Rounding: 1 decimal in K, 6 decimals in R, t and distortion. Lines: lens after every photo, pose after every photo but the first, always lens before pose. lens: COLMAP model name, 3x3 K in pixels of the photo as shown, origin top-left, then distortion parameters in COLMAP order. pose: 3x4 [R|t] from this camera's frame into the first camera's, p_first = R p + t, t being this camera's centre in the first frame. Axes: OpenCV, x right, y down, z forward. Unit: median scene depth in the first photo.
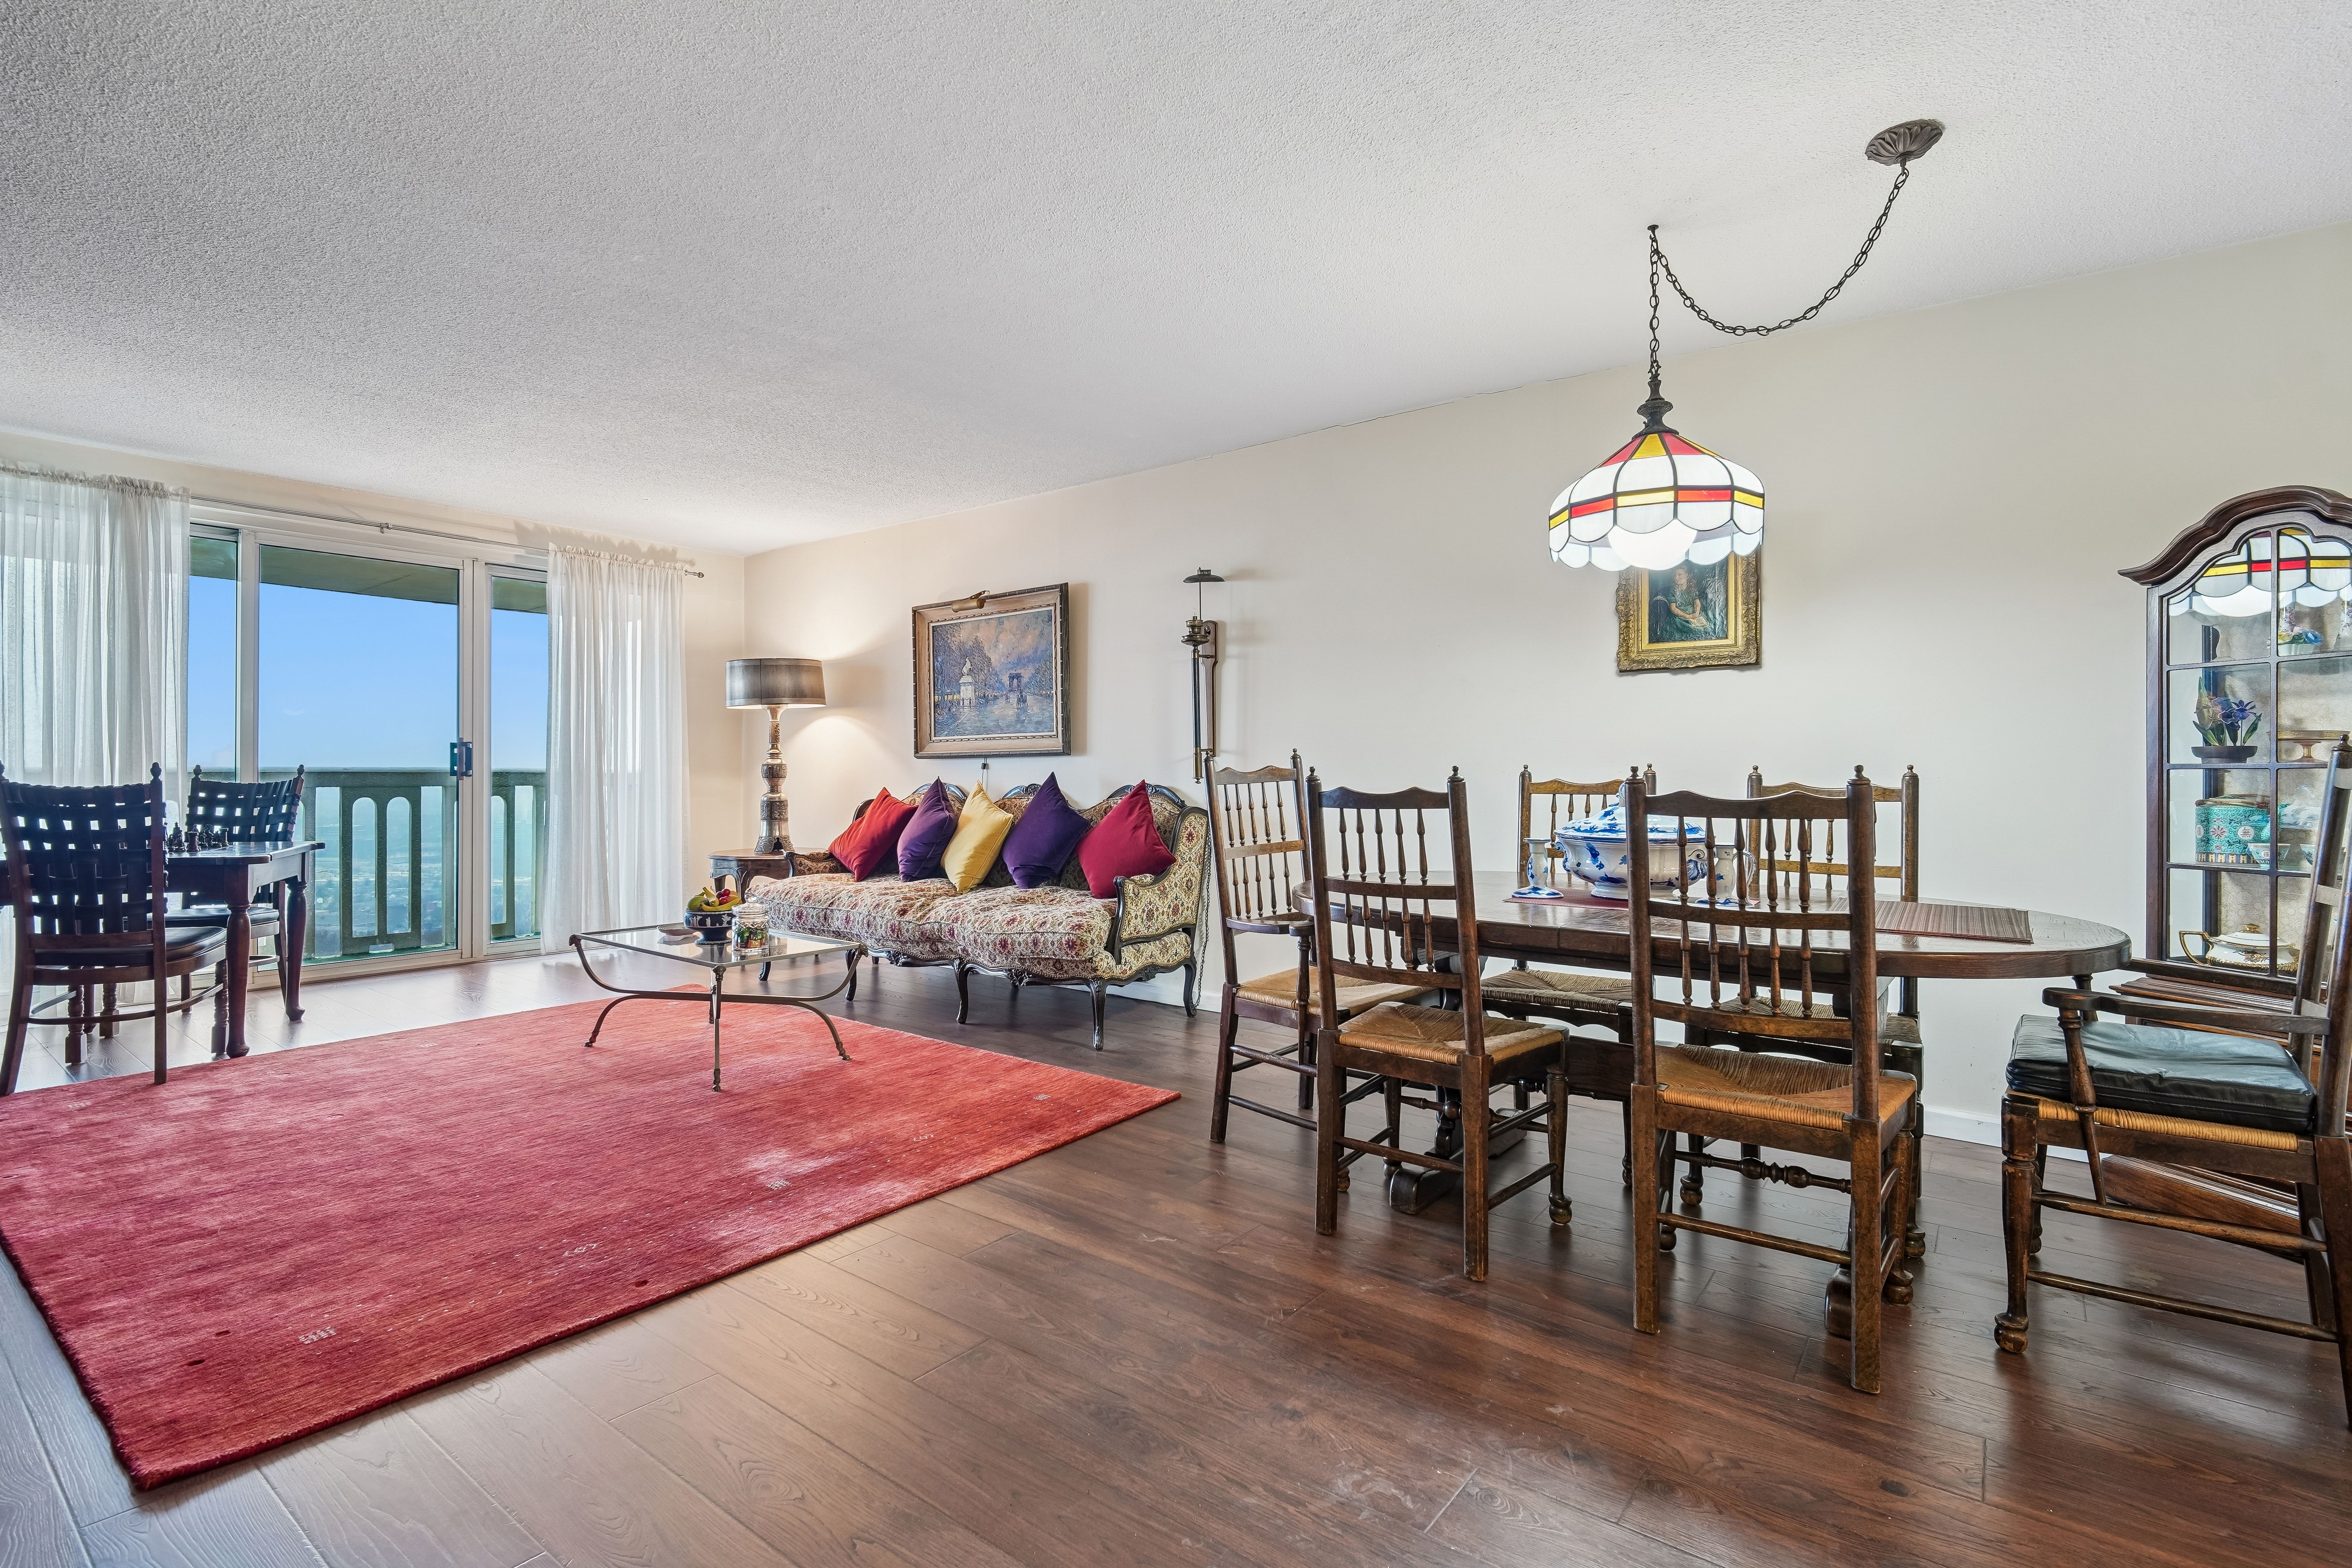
lens RADIAL K [[1085.1, 0, 1184.9], [0, 1085.1, 770.8], [0, 0, 1]] dist [0.001468, -0.007936]
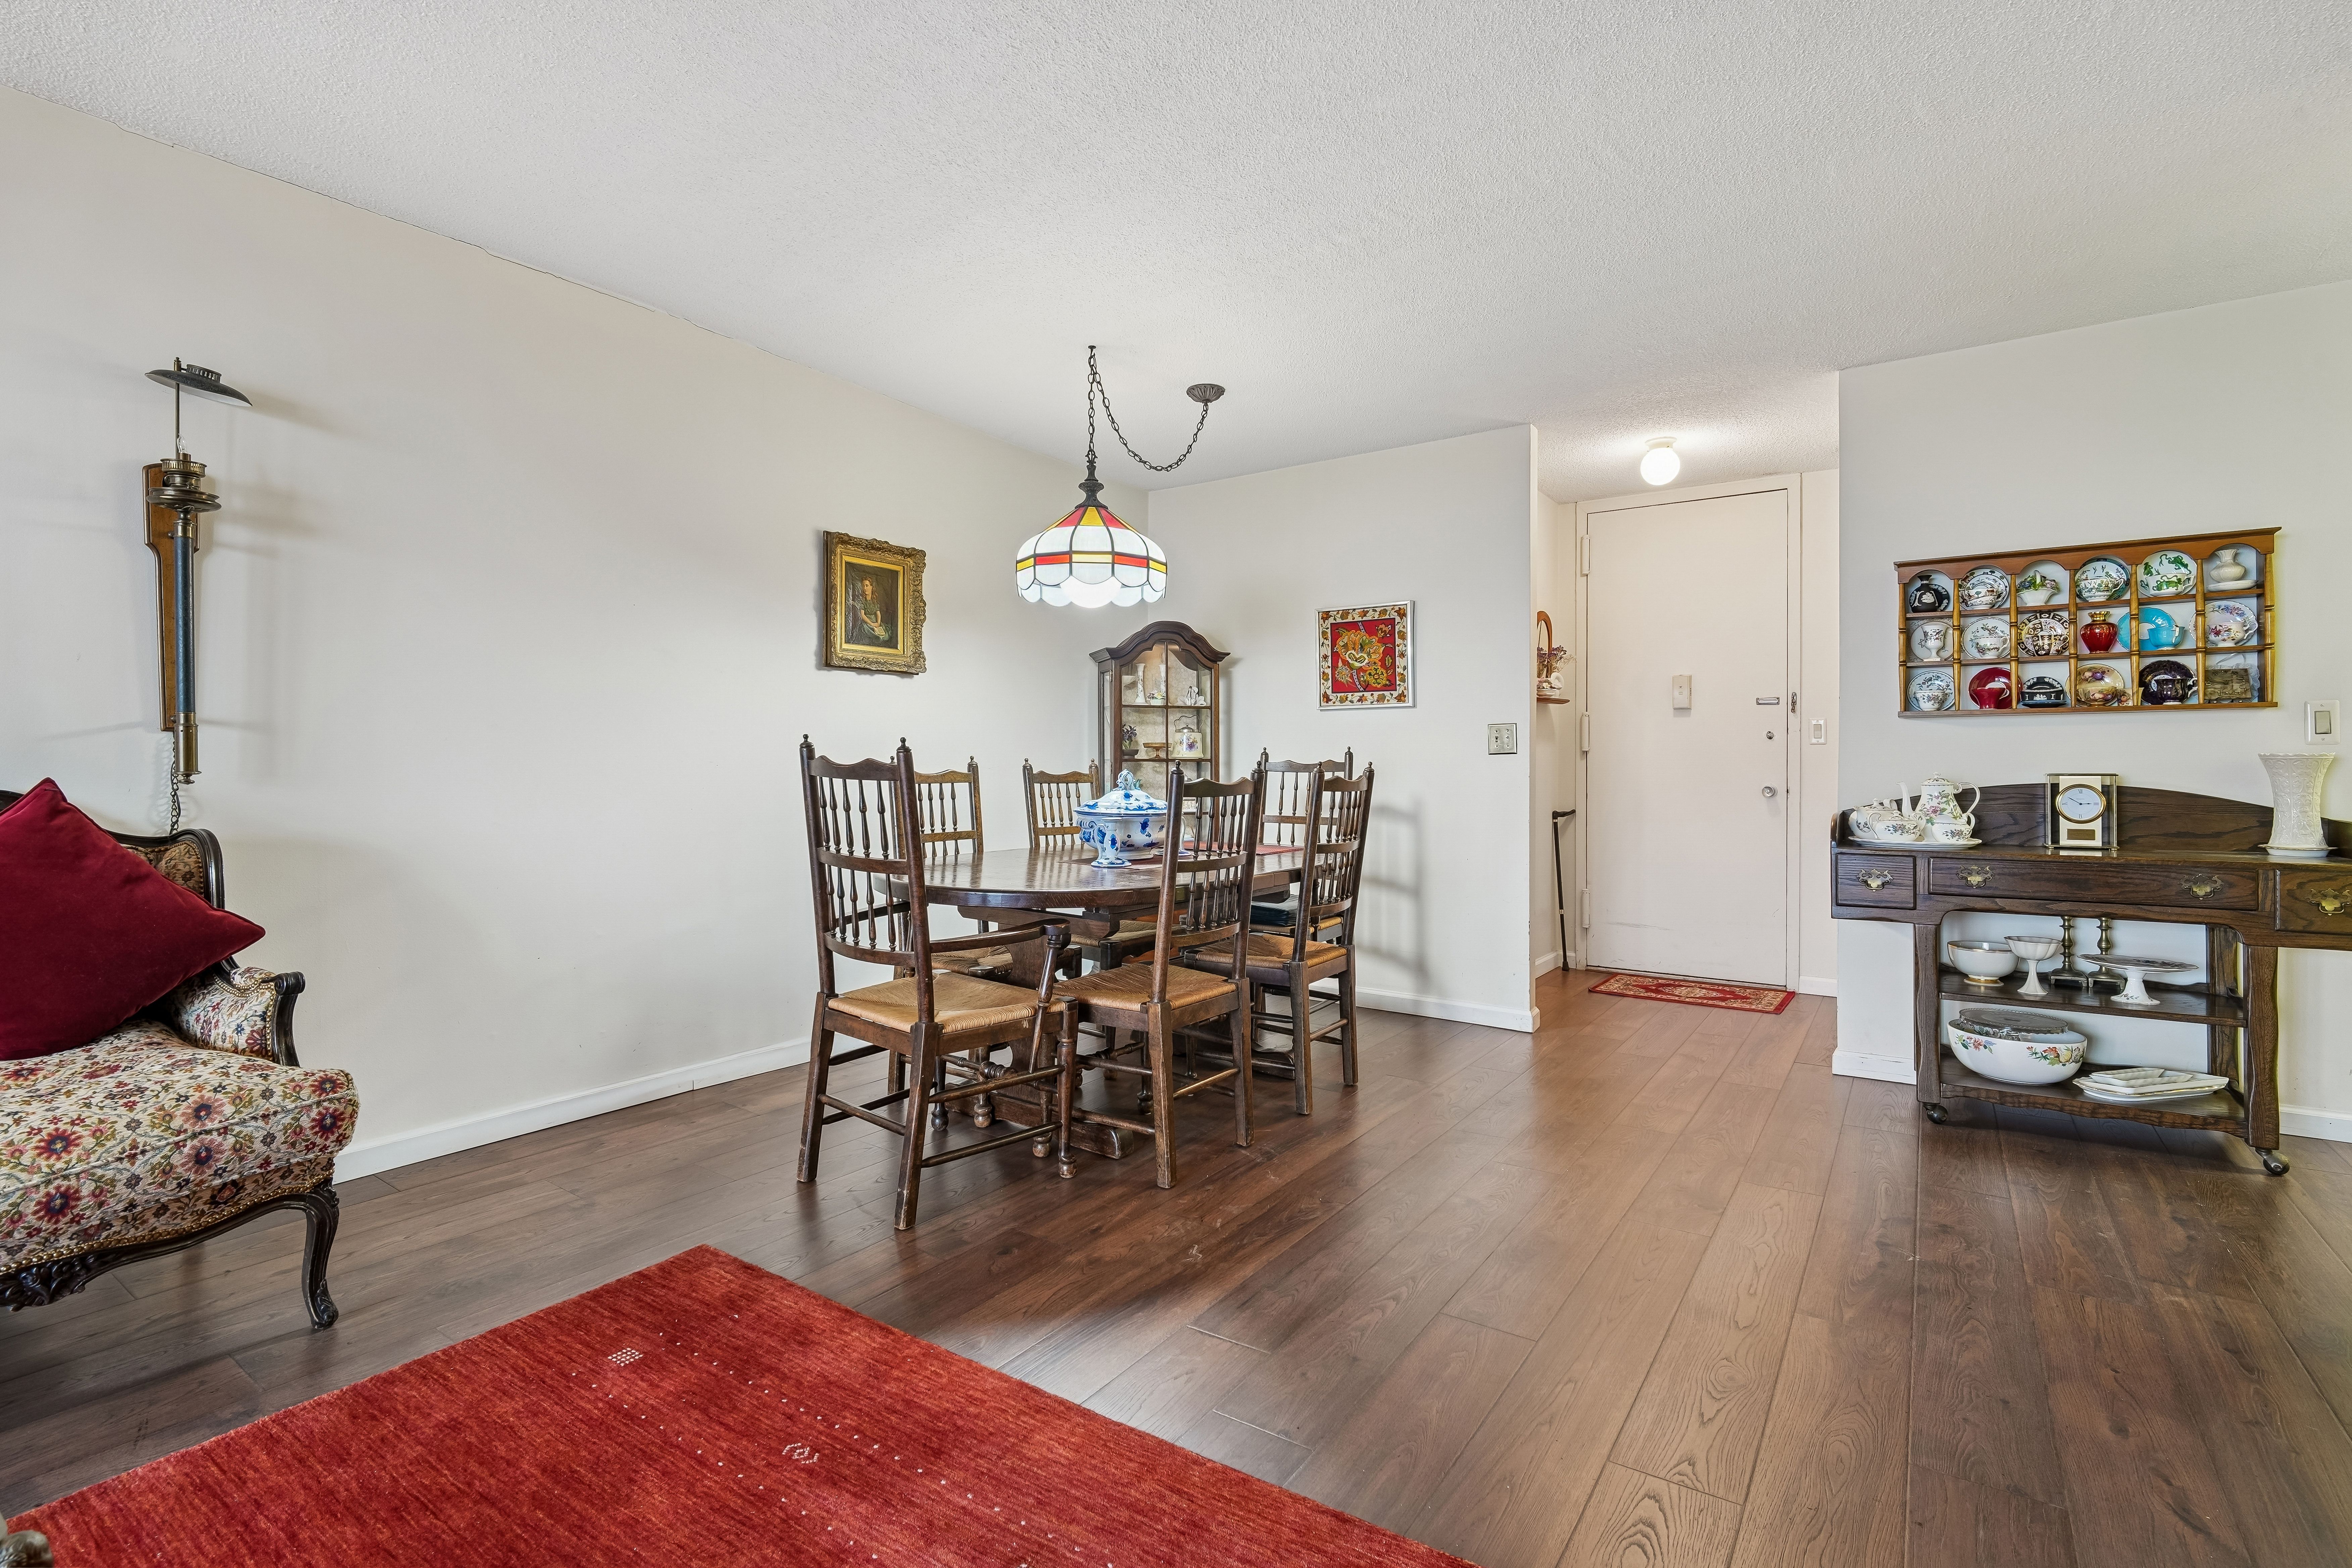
lens RADIAL K [[1085.1, 0, 1184.9], [0, 1085.1, 770.8], [0, 0, 1]] dist [0.001468, -0.007936]
pose [[-0.054413, -0.007723, 0.998489, -0.525358], [-0.004798, 0.999961, 0.007473, -0.000450], [-0.998507, -0.004384, -0.054448, 0.568531]]
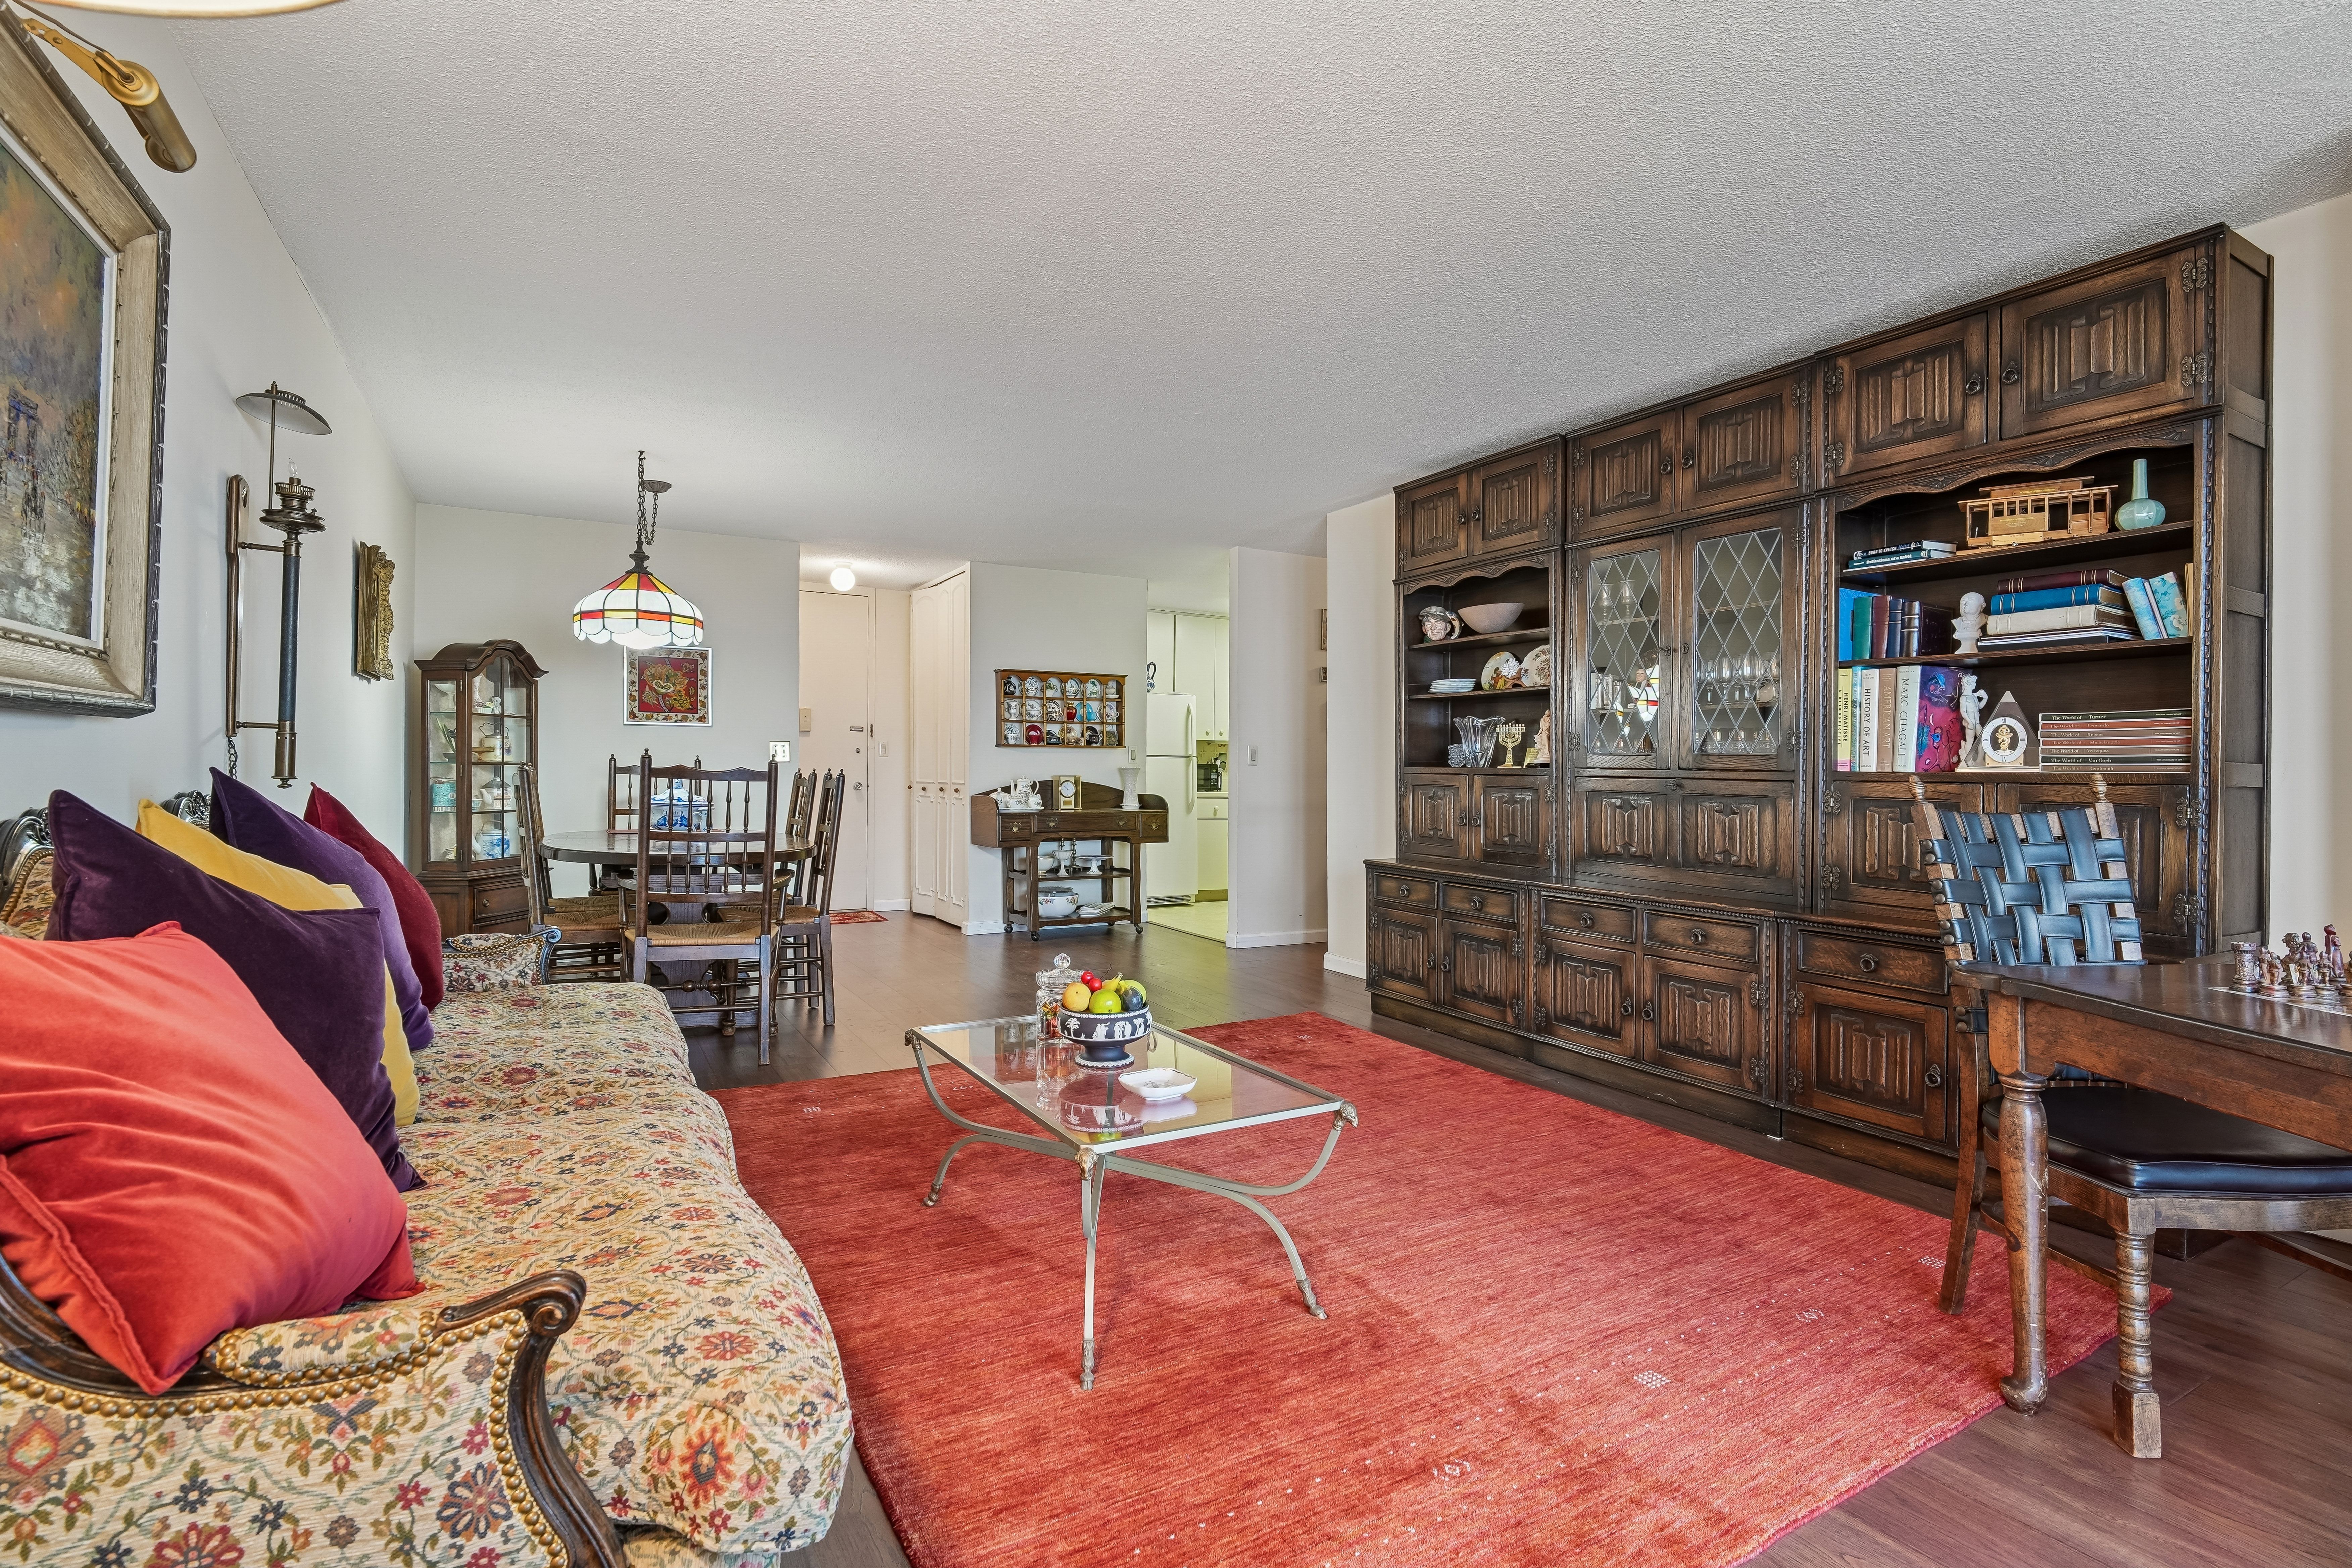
lens RADIAL K [[1085.1, 0, 1184.9], [0, 1085.1, 770.8], [0, 0, 1]] dist [0.001468, -0.007936]
pose [[-0.924304, -0.011488, 0.381485, -0.608518], [-0.013255, 0.999910, -0.002006, -0.002121], [-0.381428, -0.006911, -0.924373, 1.340231]]
